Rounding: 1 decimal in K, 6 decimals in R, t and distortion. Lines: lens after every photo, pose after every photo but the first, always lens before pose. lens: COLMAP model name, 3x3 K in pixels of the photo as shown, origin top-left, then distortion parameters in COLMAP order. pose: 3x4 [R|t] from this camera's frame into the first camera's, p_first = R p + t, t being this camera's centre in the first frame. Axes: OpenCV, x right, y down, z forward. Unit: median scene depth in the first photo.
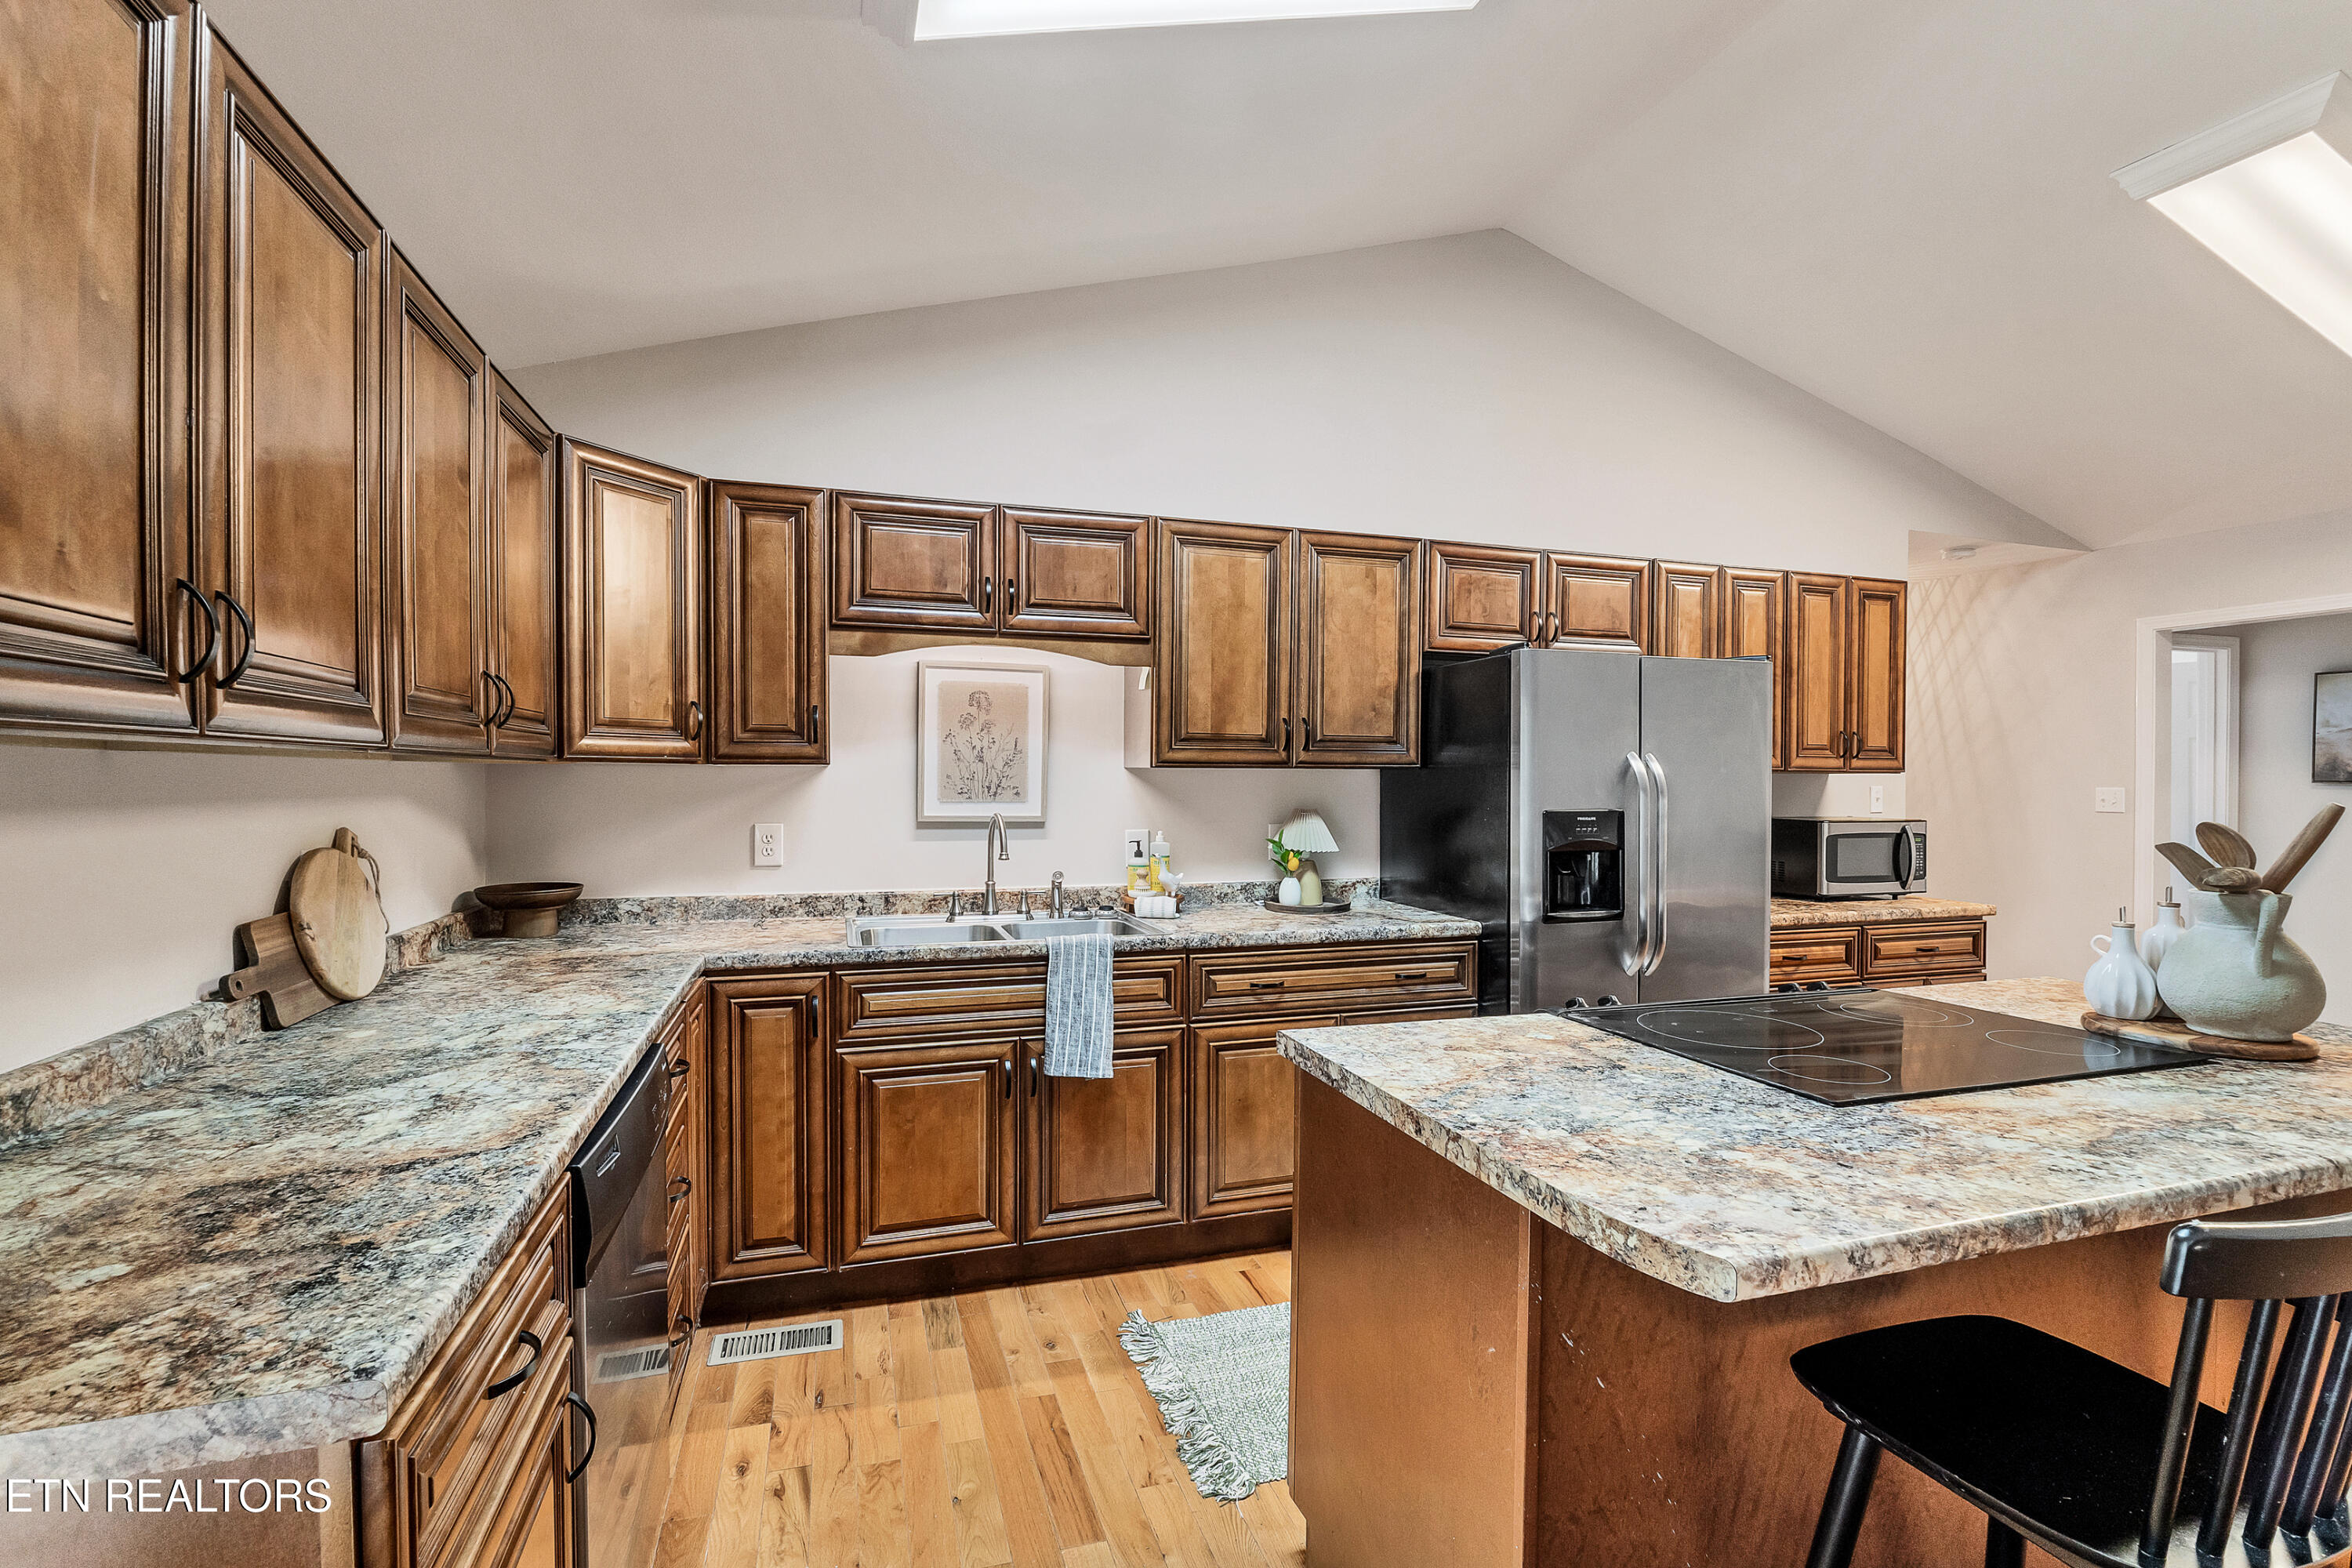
lens RADIAL K [[1036.6, 0, 1150.1], [0, 1036.6, 797.1], [0, 0, 1]] dist [-0.008915, -0.000513]
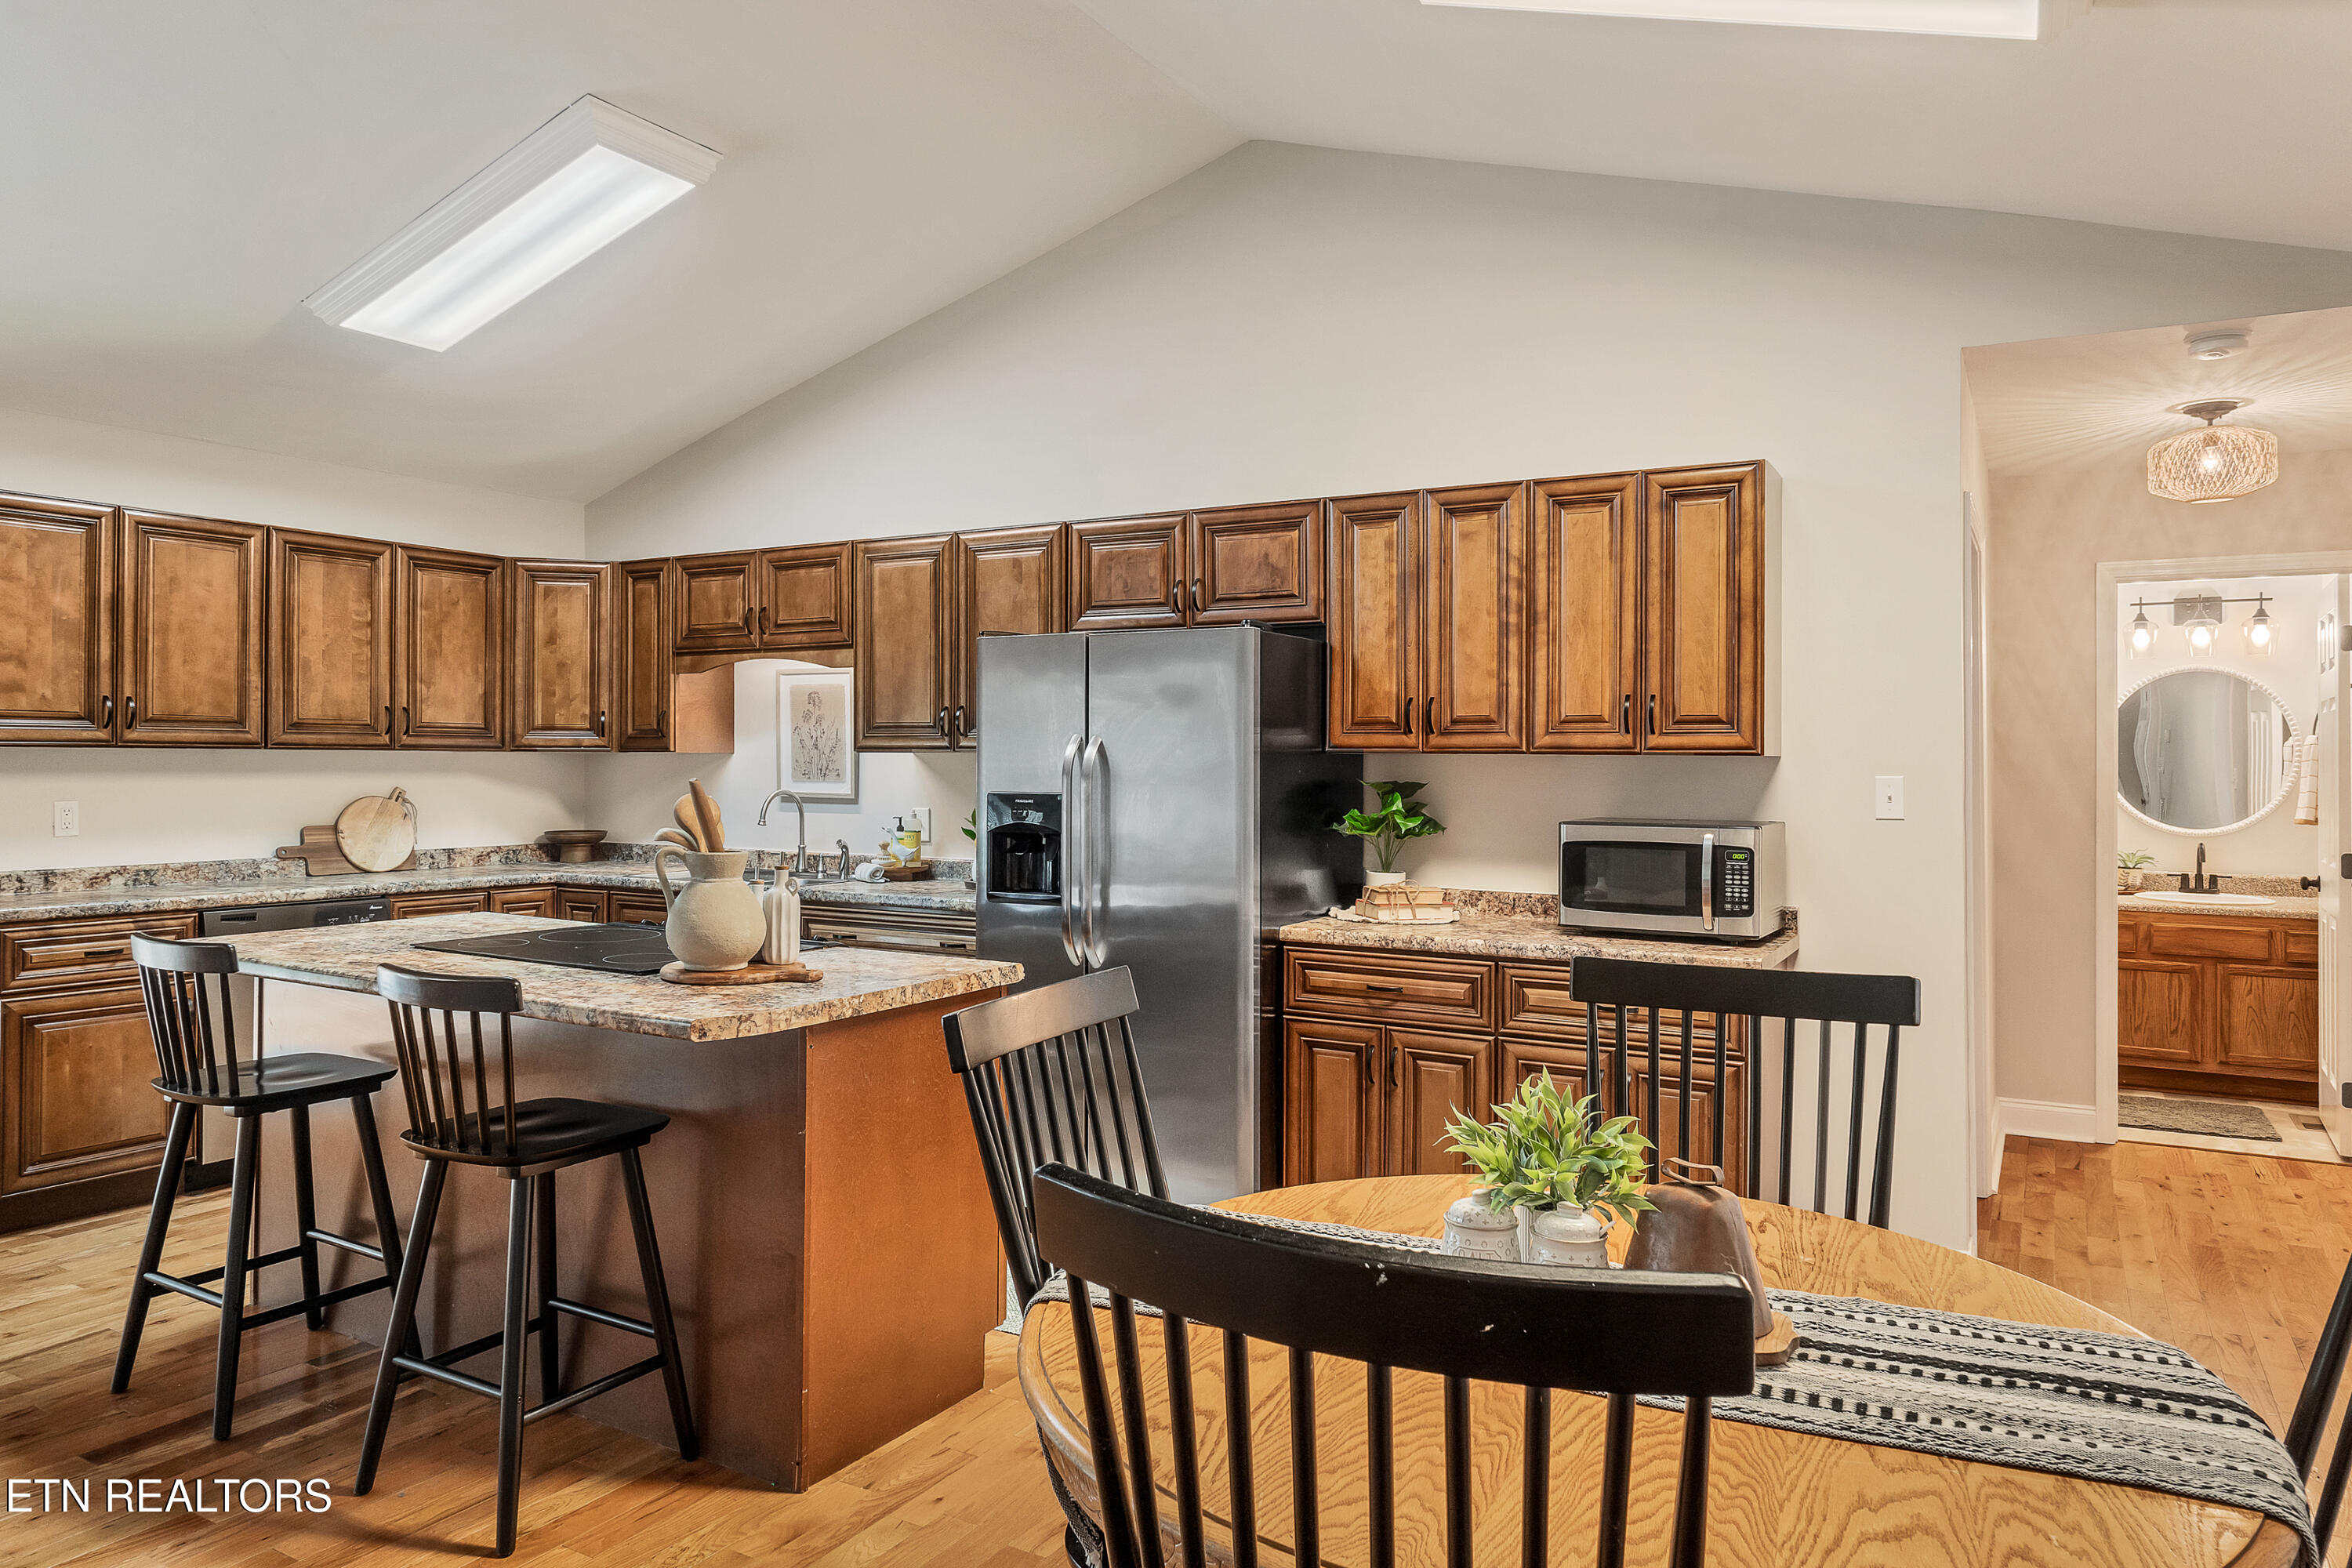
lens RADIAL K [[1501.7, 0, 1166.0], [0, 1501.7, 766.3], [0, 0, 1]] dist [-0.008242, 0.001246]
pose [[0.673453, 0.001111, -0.739229, 1.444485], [-0.017744, 0.999735, -0.014662, 0.005308], [0.739017, 0.022991, 0.673294, 0.105856]]
